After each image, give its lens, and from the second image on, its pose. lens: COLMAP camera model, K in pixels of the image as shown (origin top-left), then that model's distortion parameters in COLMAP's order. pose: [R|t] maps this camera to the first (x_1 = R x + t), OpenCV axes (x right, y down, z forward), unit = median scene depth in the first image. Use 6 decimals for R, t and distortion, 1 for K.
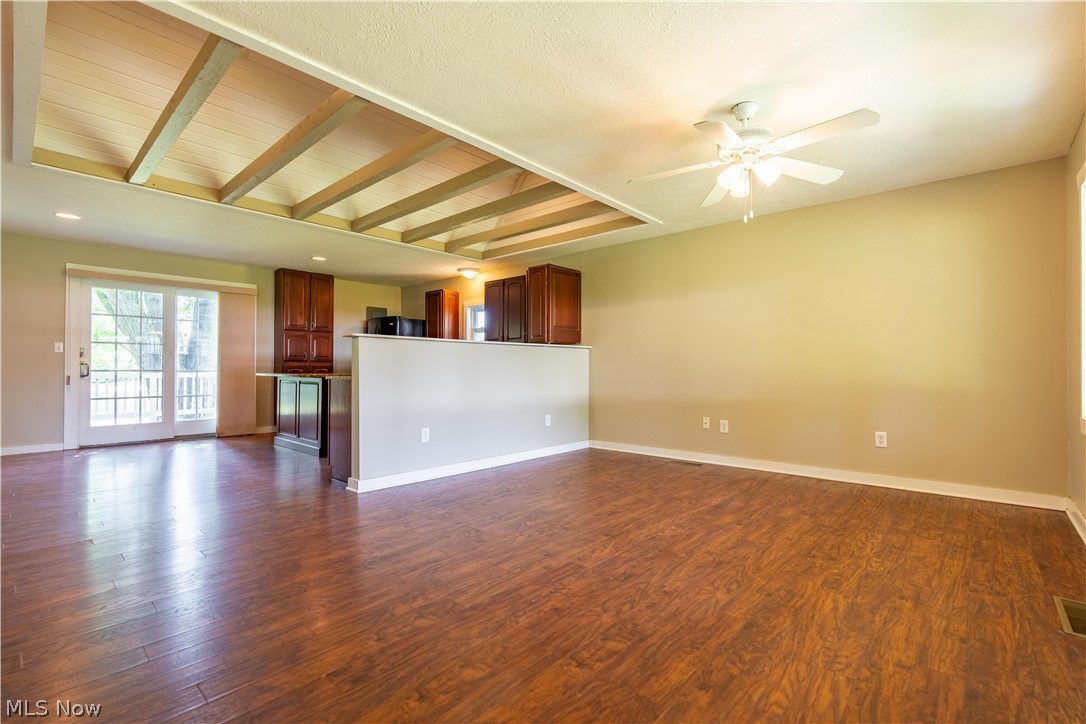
lens RADIAL K [[488.1, 0, 543.2], [0, 488.1, 364.3], [0, 0, 1]] dist [-0.015657, 0.000866]
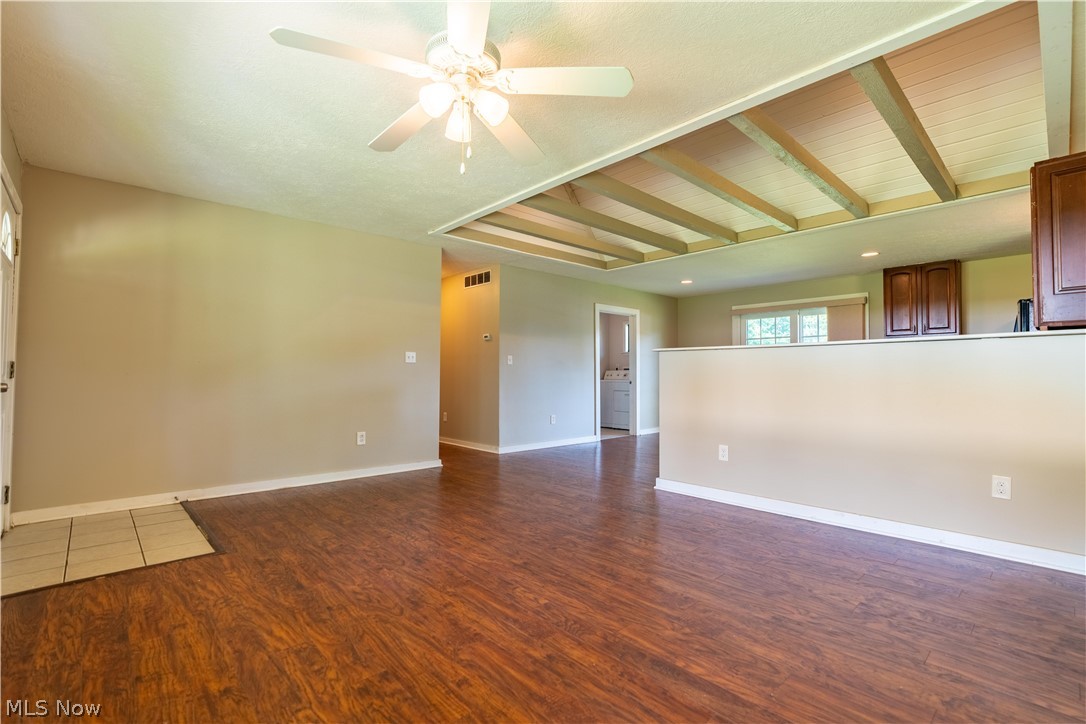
lens RADIAL K [[488.1, 0, 544.4], [0, 488.1, 364.7], [0, 0, 1]] dist [-0.015657, 0.000866]
pose [[-0.090412, -0.025273, -0.995584, 1.398733], [0.004083, 0.999660, -0.025748, 0.004748], [0.995896, -0.006392, -0.090278, 1.501750]]
